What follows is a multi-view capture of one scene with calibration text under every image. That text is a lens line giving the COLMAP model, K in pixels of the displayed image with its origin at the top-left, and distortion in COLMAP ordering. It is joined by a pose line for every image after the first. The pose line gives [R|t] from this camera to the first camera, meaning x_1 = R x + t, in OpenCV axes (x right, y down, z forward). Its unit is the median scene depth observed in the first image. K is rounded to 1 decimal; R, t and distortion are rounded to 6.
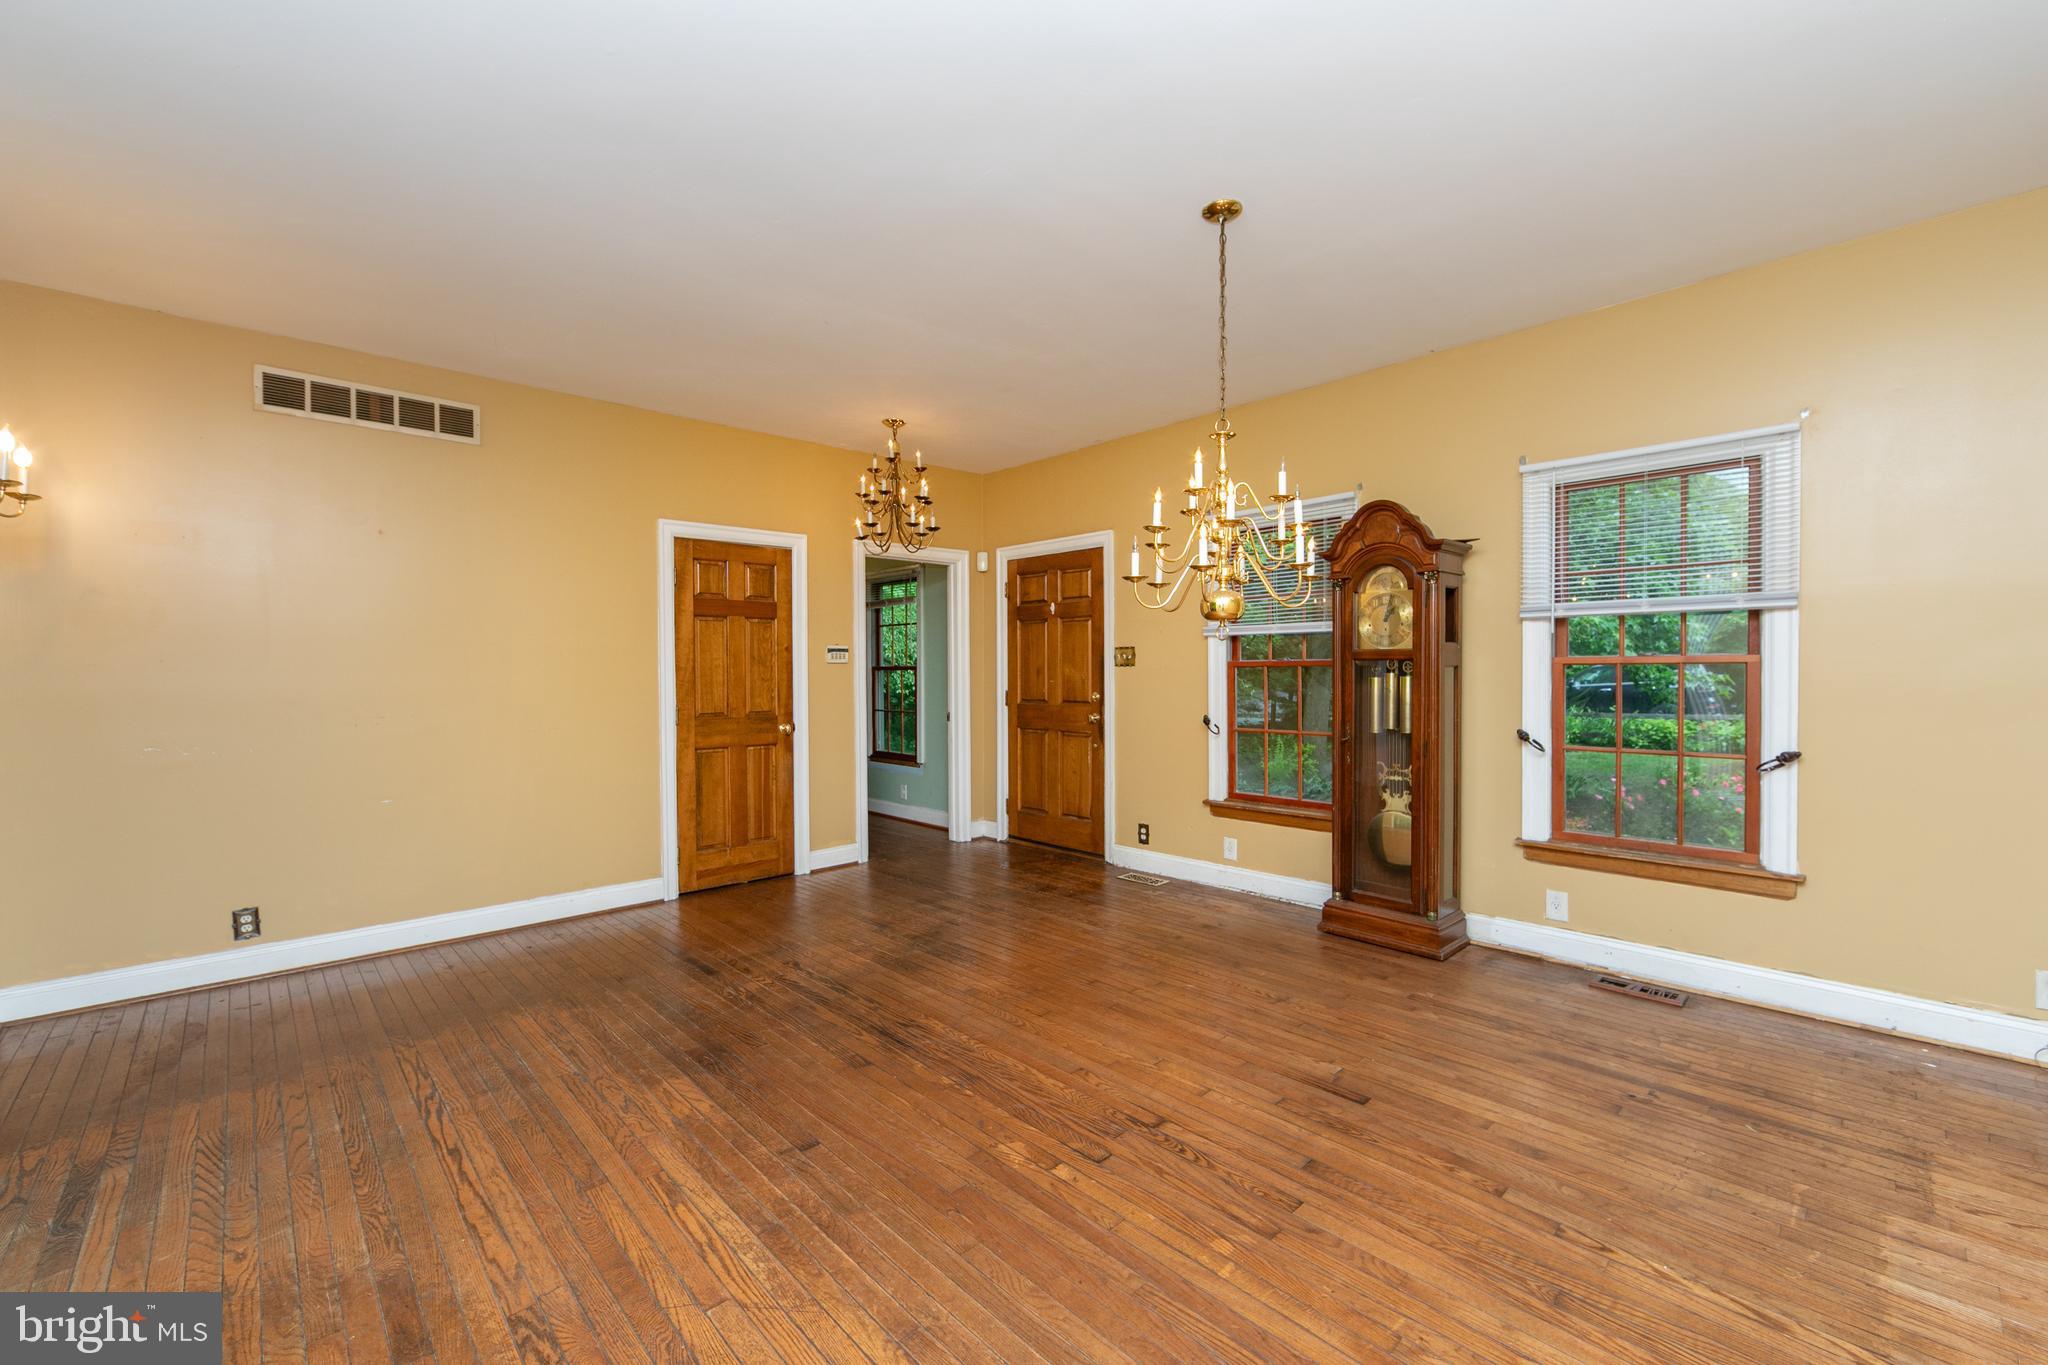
lens RADIAL K [[826.7, 0, 1014.7], [0, 826.7, 651.4], [0, 0, 1]] dist [-0.003554, -0.000735]
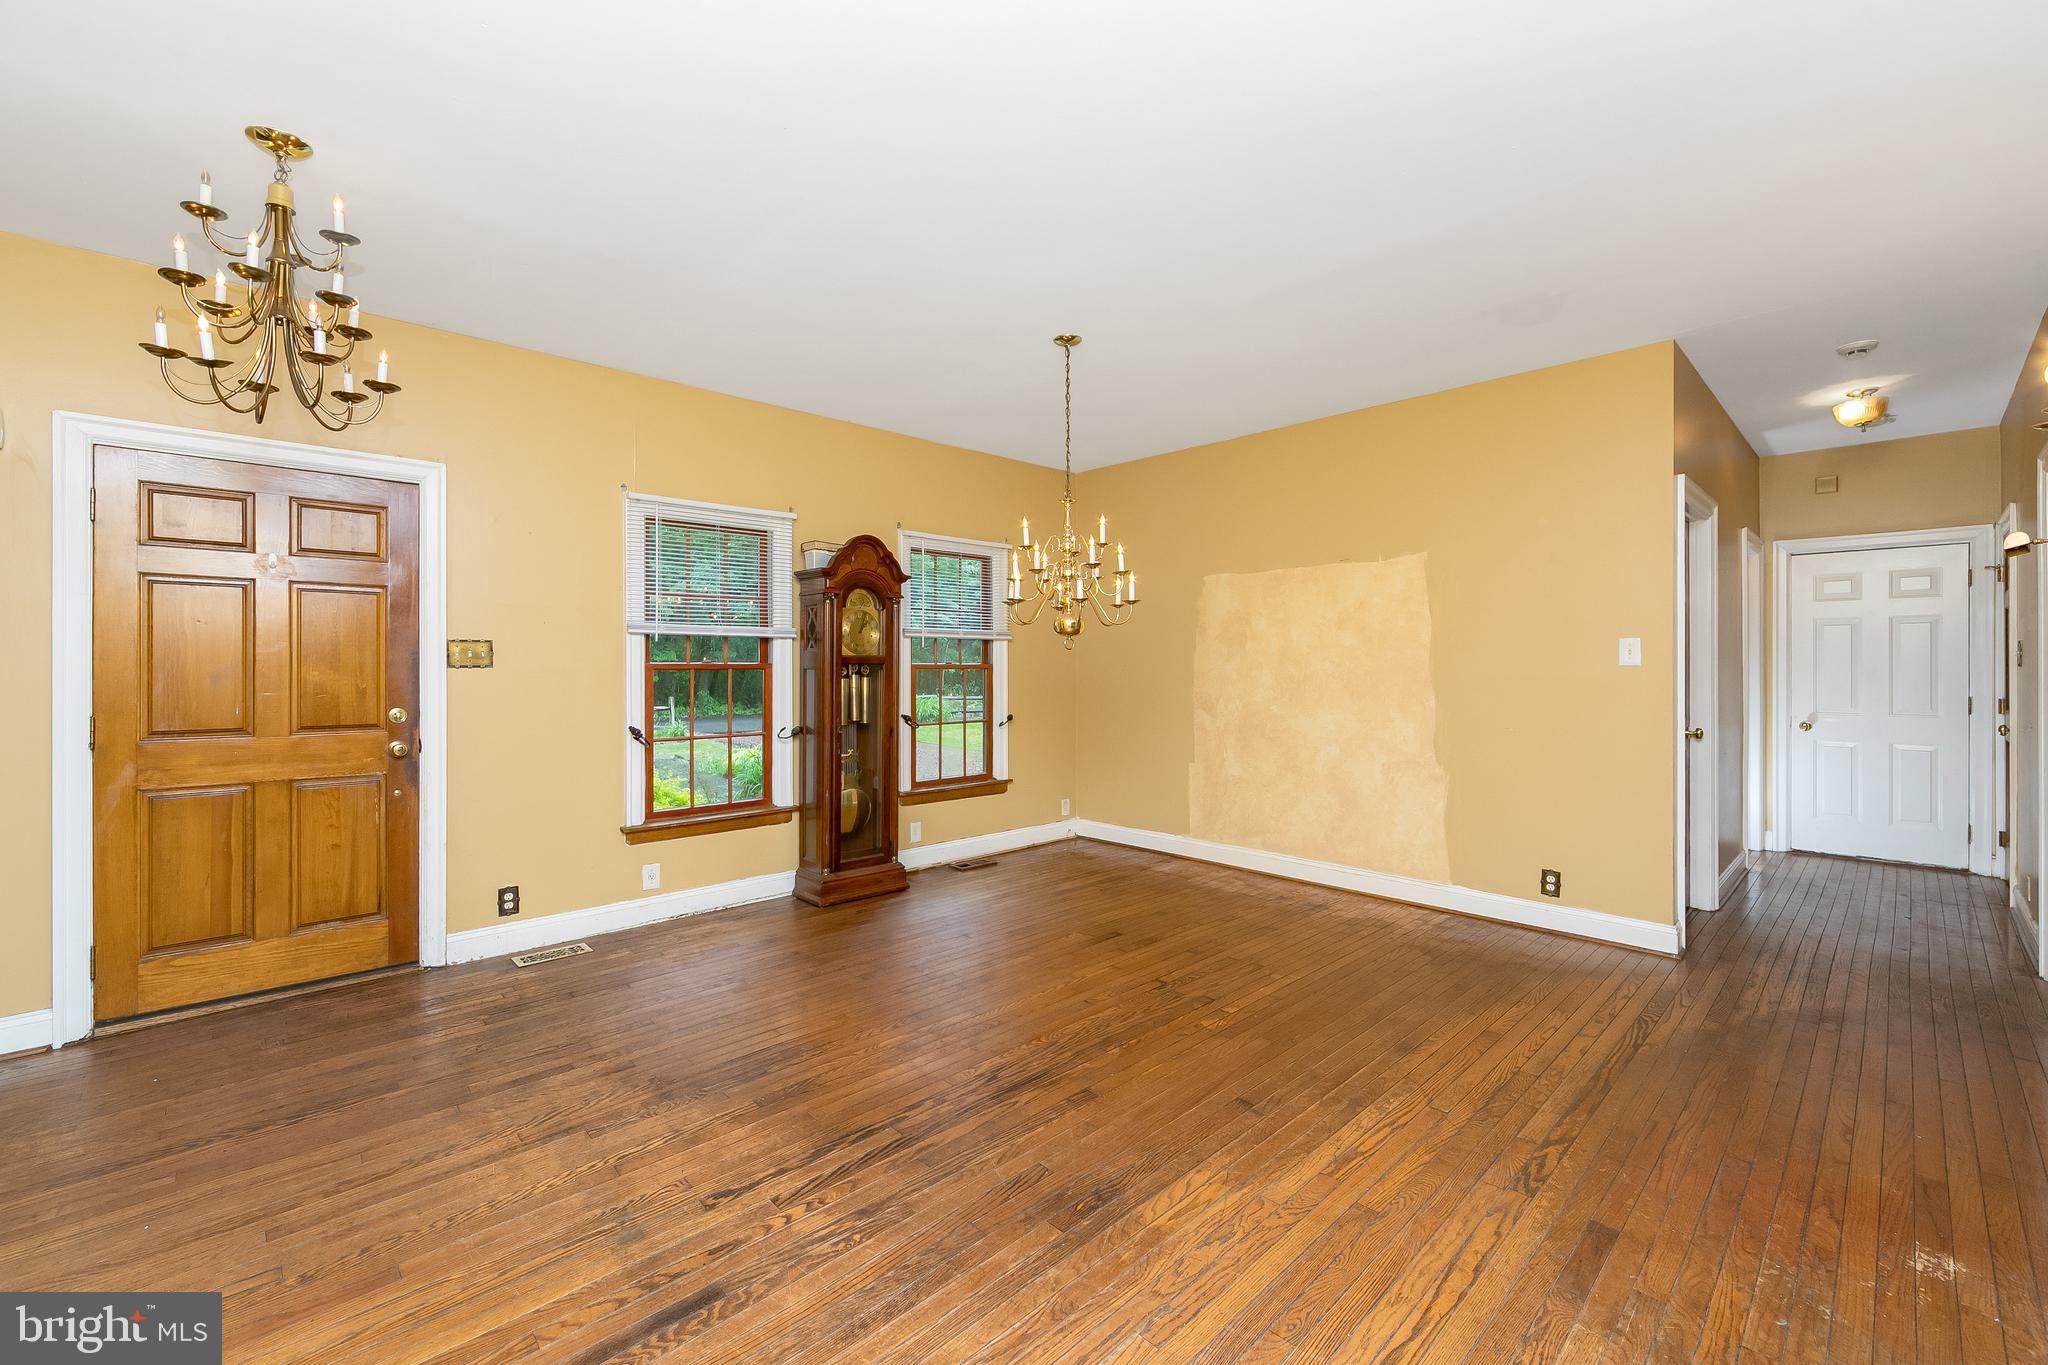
lens RADIAL K [[825.2, 0, 1053.7], [0, 825.2, 670.5], [0, 0, 1]] dist [0.000770, -0.000325]
pose [[-0.014207, 0.002746, 0.999895, -0.745544], [-0.020677, 0.999782, -0.003039, 0.016656], [-0.999685, -0.020718, -0.014147, 0.707884]]
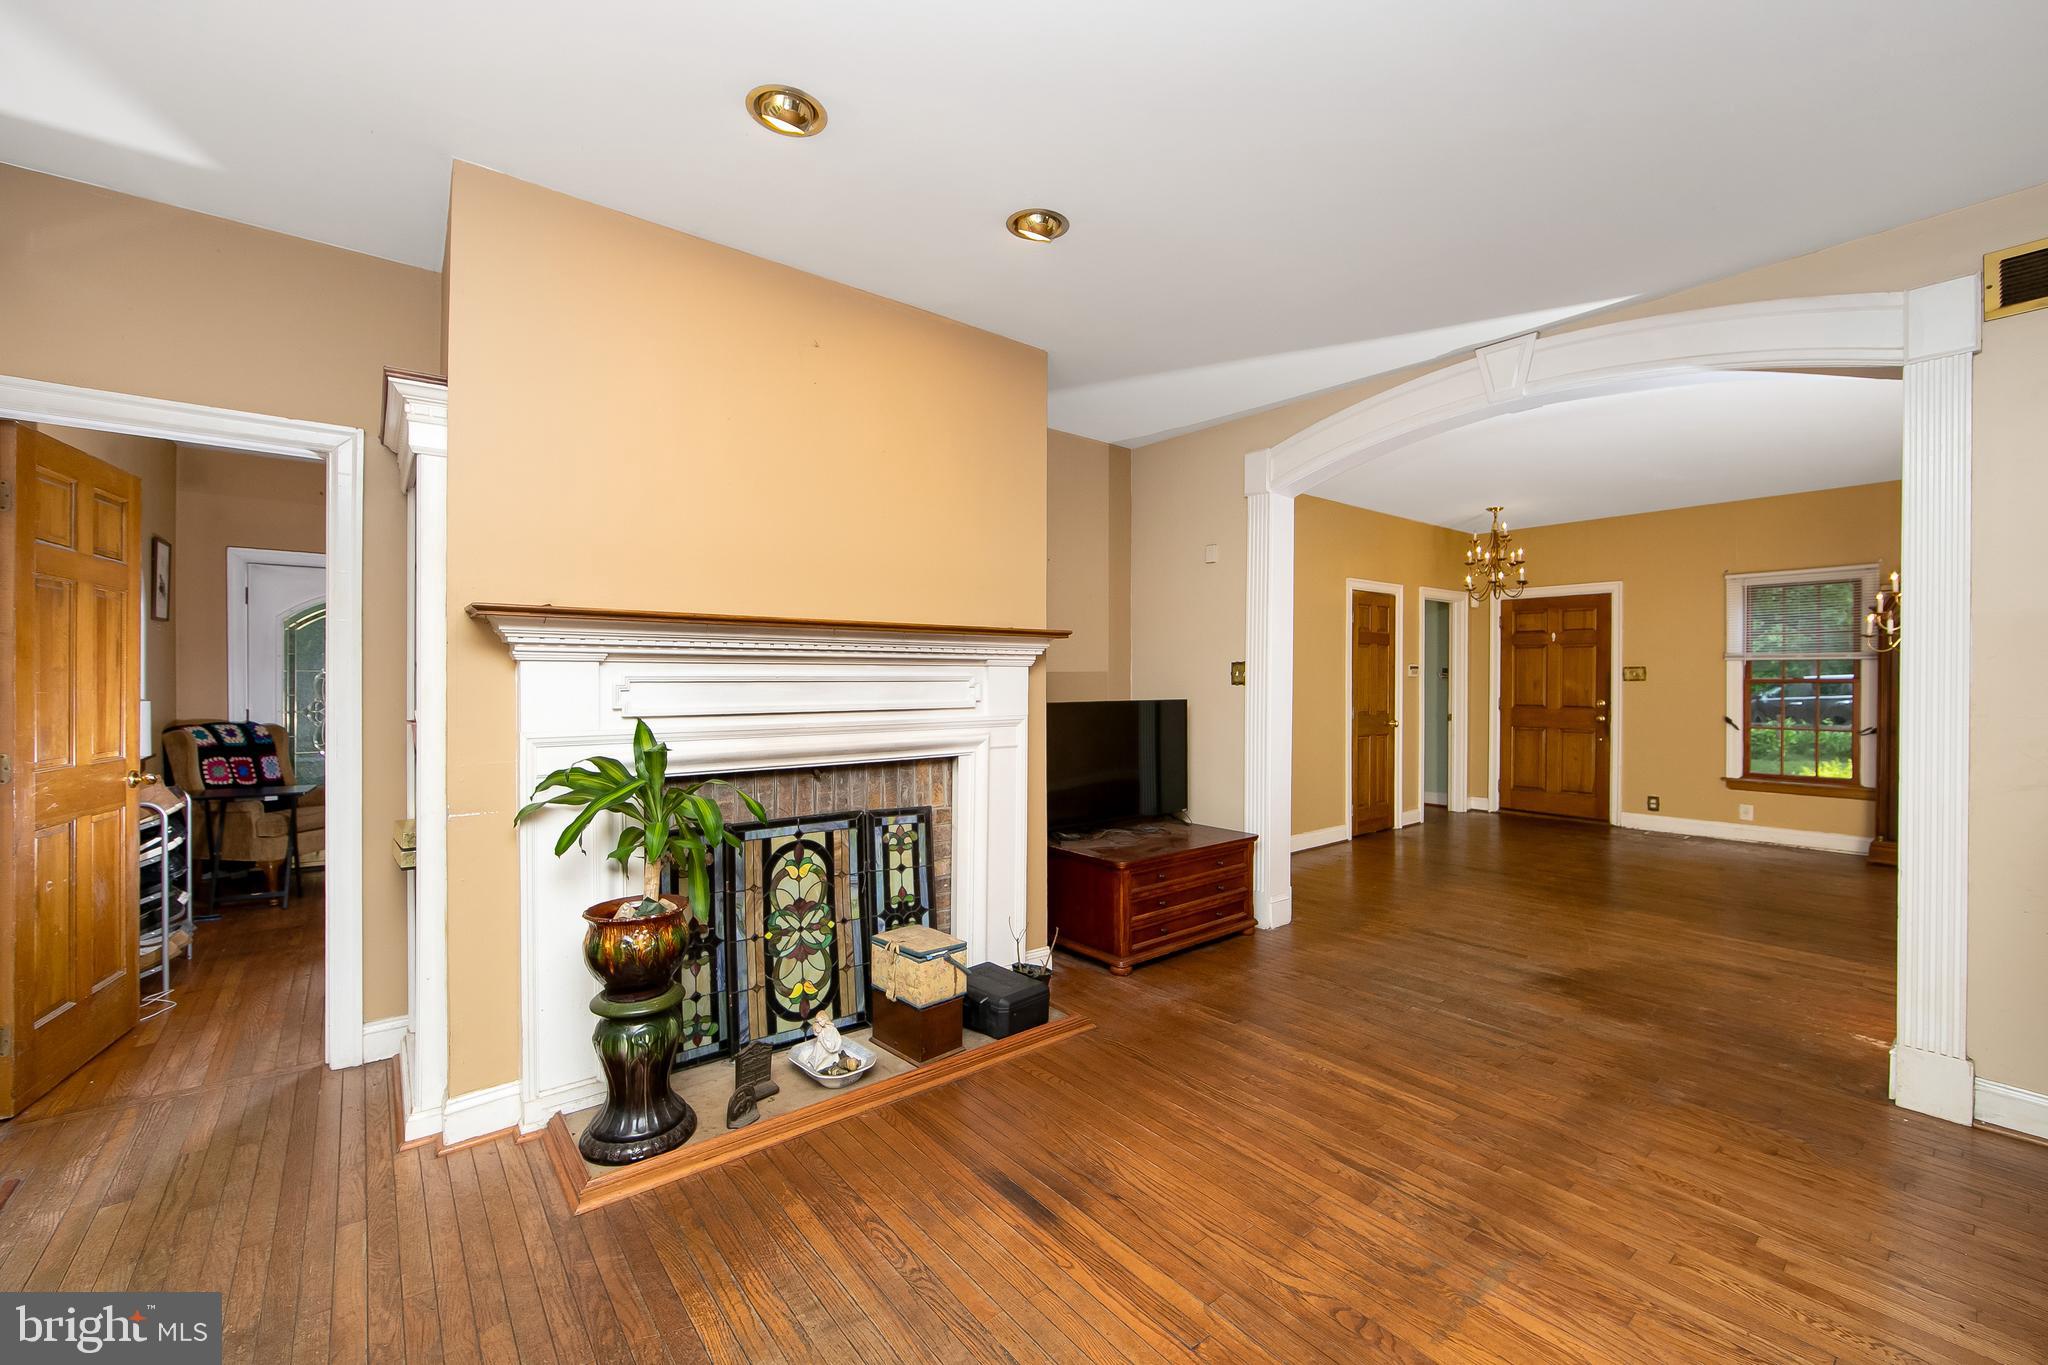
lens RADIAL K [[821.2, 0, 1024.0], [0, 821.2, 682.5], [0, 0, 1]] dist [-0.015361, -0.000216]
pose [[0.996693, 0.005506, -0.081072, -1.016970], [-0.003442, 0.999667, 0.025577, -0.014336], [0.081185, -0.025213, 0.996380, -0.555535]]
